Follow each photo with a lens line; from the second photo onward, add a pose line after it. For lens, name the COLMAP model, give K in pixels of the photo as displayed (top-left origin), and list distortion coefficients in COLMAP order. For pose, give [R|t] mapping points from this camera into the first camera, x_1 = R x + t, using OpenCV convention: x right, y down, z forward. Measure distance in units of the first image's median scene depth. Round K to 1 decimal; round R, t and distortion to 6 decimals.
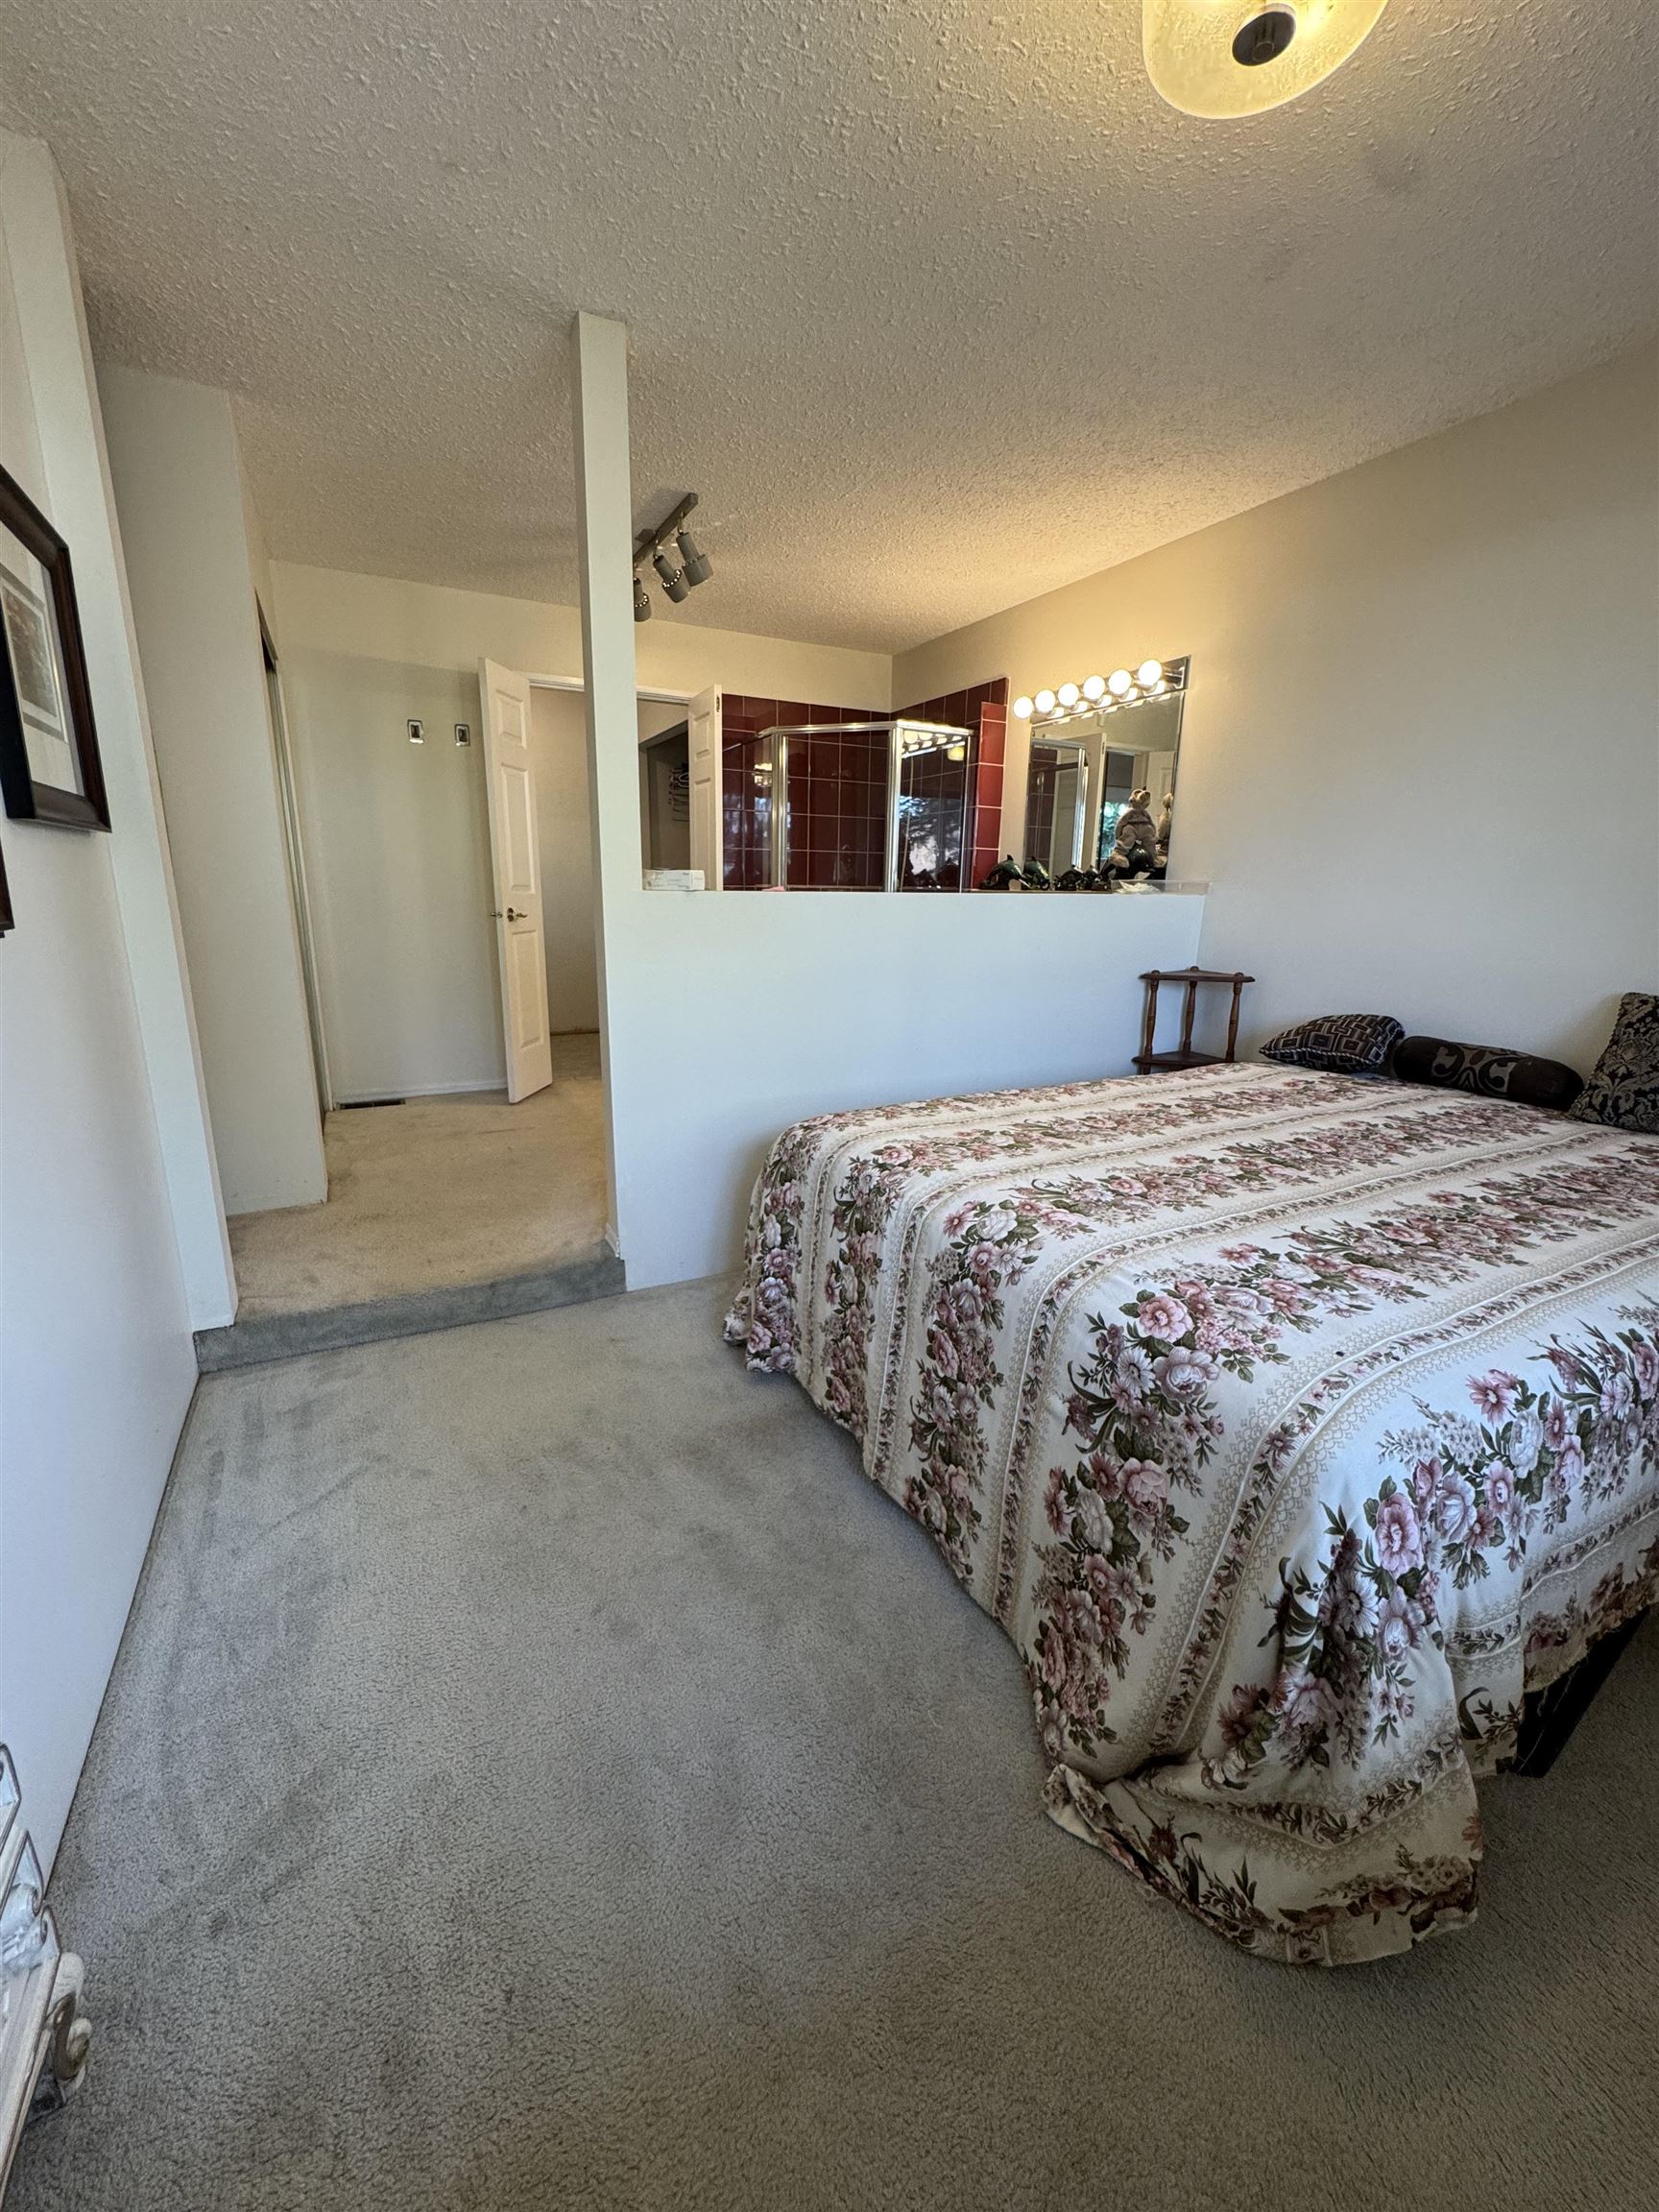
lens RADIAL K [[875.6, 0, 829.5], [0, 875.6, 1106.0], [0, 0, 1]] dist [-0.002605, -0.000175]
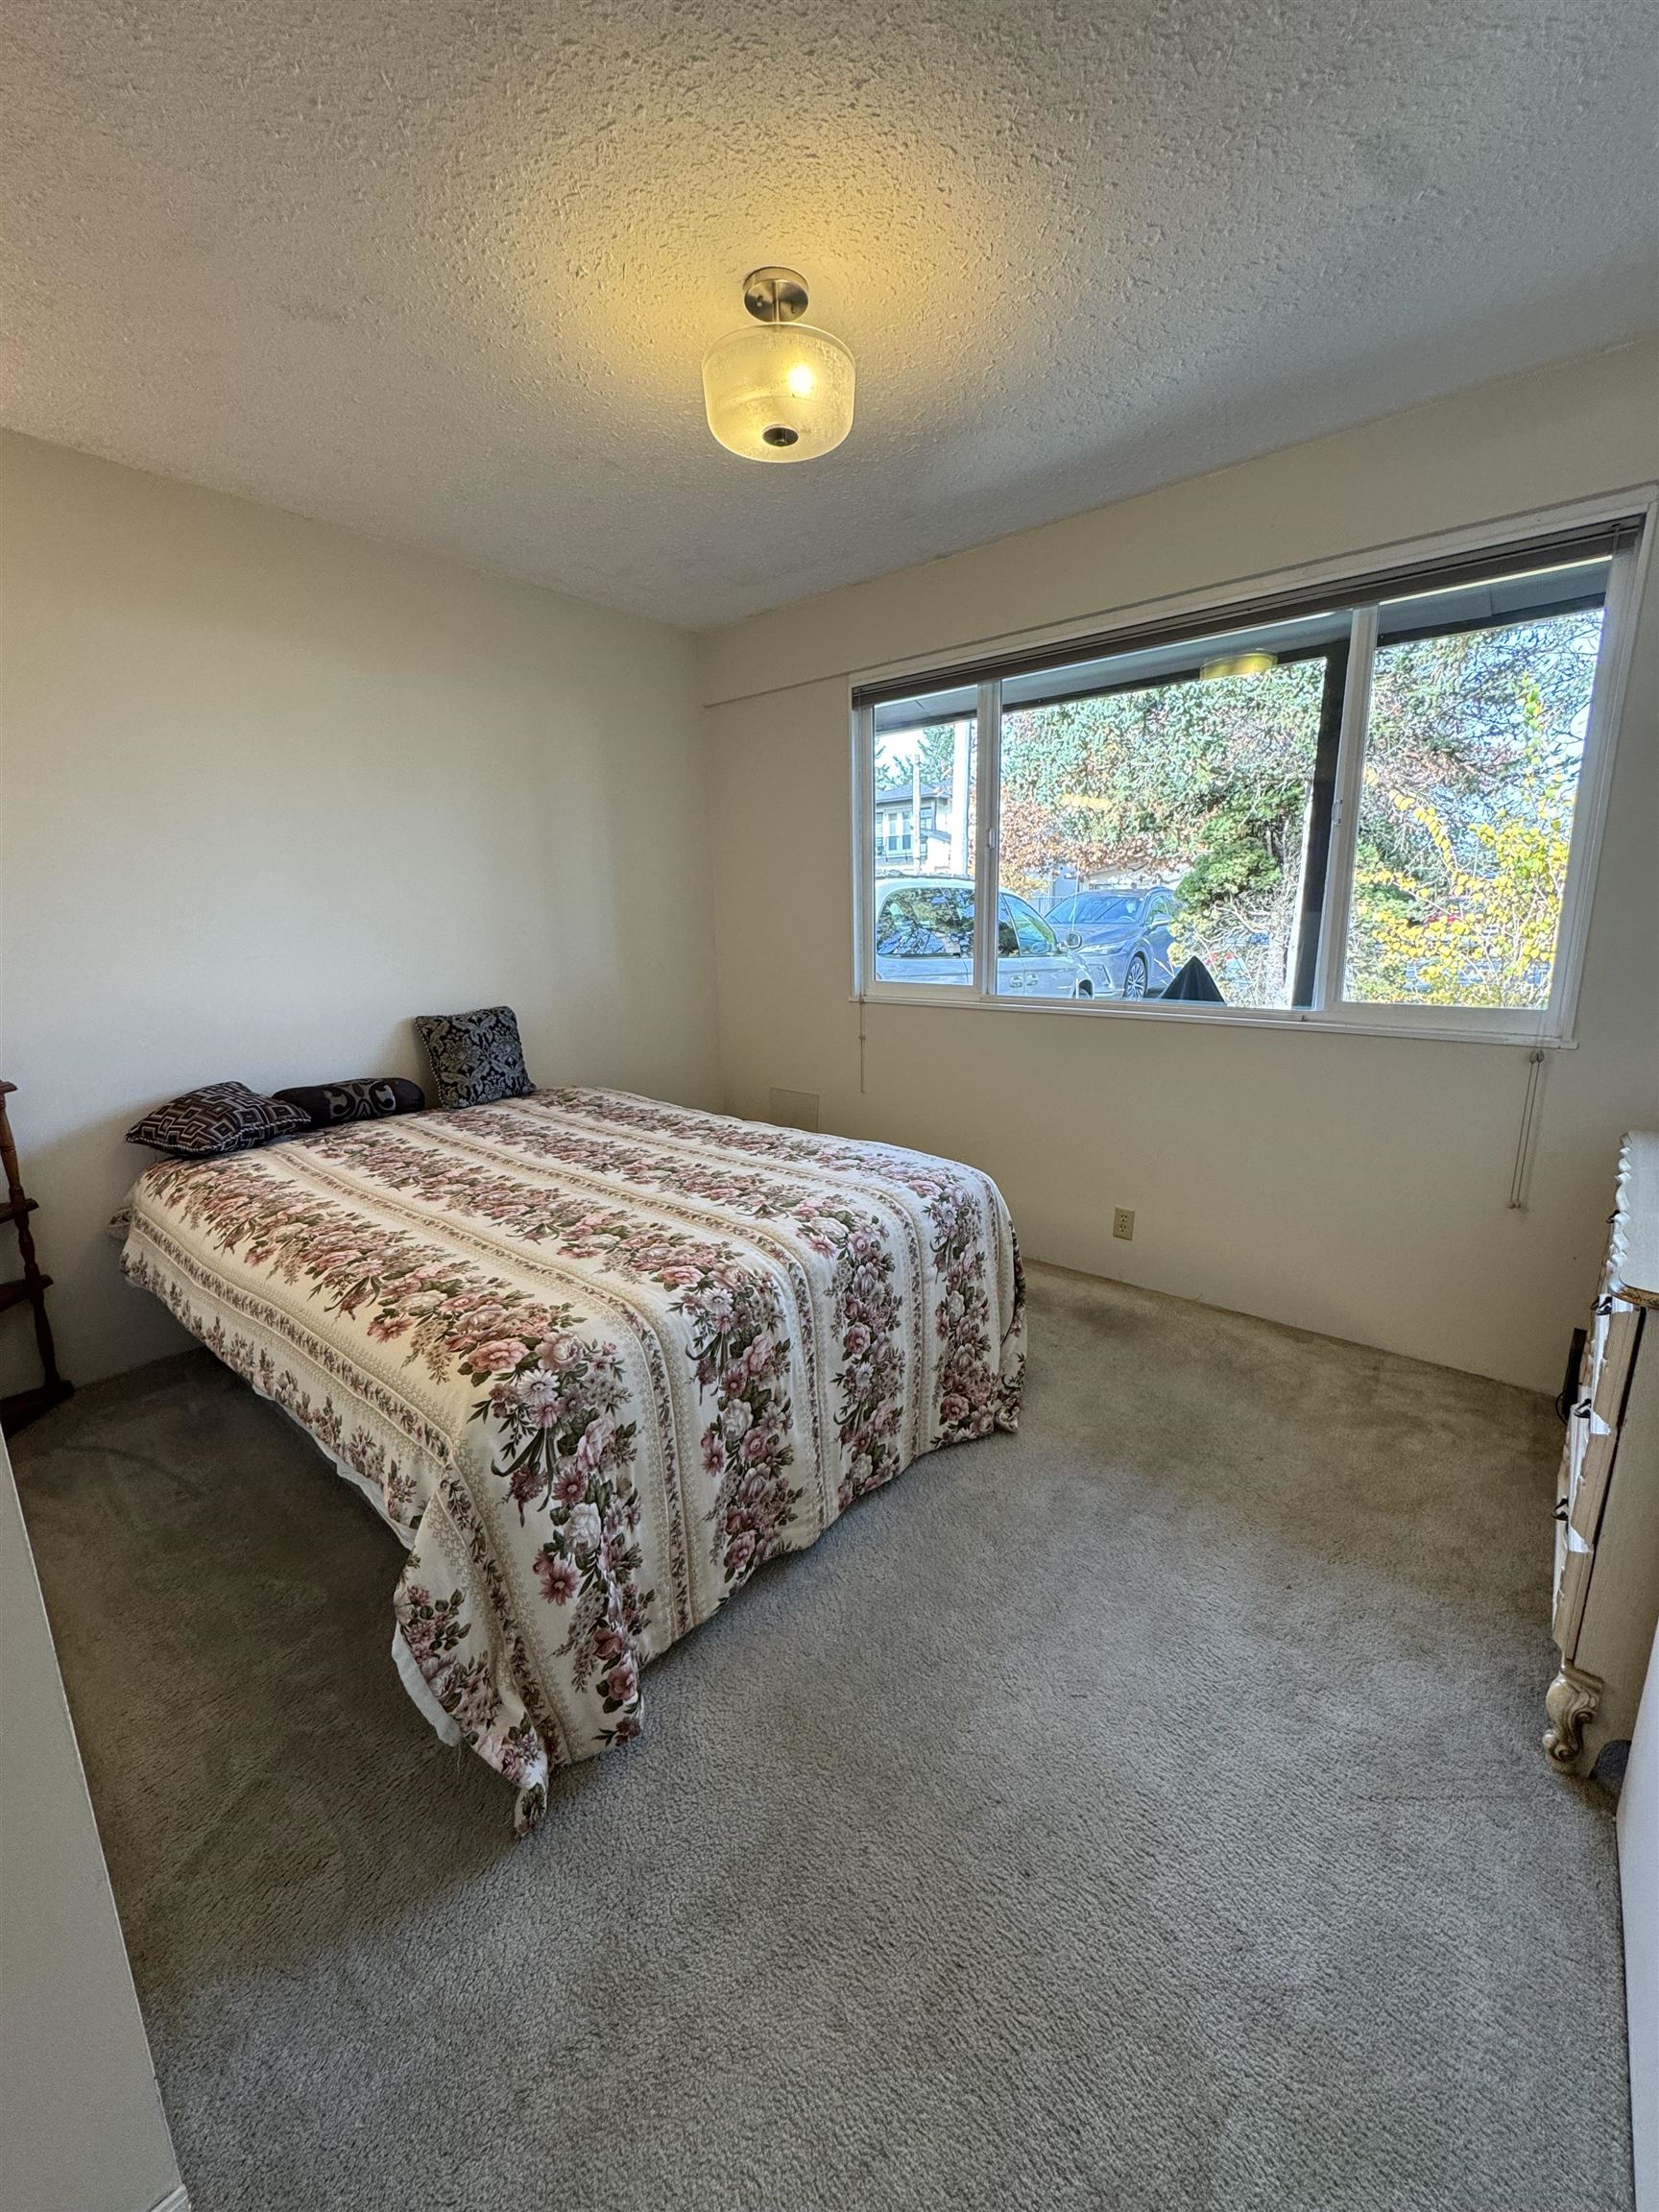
lens RADIAL K [[875.6, 0, 829.5], [0, 875.6, 1106.0], [0, 0, 1]] dist [-0.002605, -0.000175]
pose [[-0.379631, -0.207506, 0.901566, -0.856609], [0.232517, 0.921839, 0.310080, -0.392704], [-0.895442, 0.327345, -0.301710, 1.248874]]
